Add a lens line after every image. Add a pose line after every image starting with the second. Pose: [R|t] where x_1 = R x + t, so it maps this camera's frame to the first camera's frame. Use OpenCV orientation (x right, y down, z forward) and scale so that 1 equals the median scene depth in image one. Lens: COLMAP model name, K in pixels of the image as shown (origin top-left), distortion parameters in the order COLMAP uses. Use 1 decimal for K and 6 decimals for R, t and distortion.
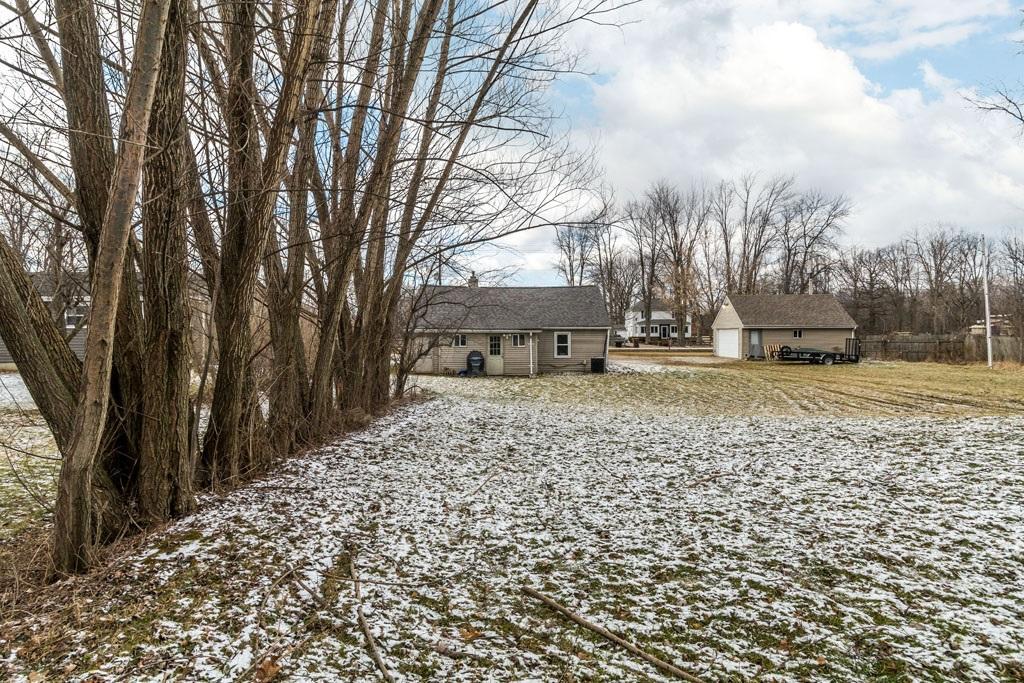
lens RADIAL K [[581.7, 0, 512.0], [0, 581.7, 341.5], [0, 0, 1]] dist [-0.000362, -0.000024]
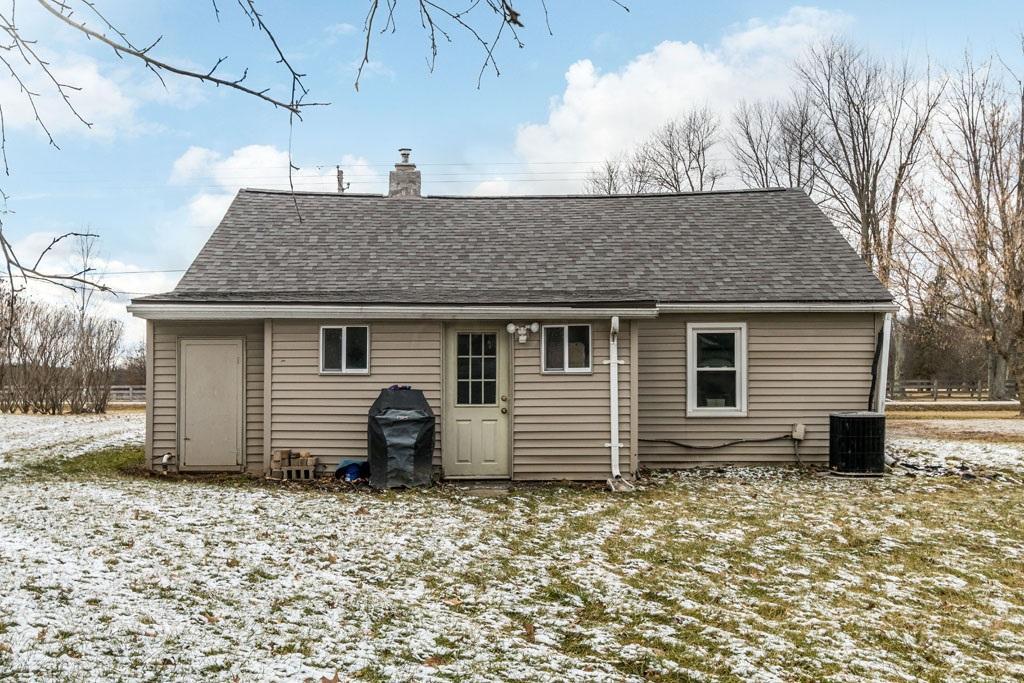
lens RADIAL K [[1120.5, 0, 512.0], [0, 1120.5, 341.5], [0, 0, 1]] dist [0.003612, 0.001025]
pose [[0.999949, 0.000250, 0.010096, -0.018141], [0.000245, 0.998795, -0.049069, 0.019994], [-0.010096, 0.049069, 0.998744, 0.490506]]
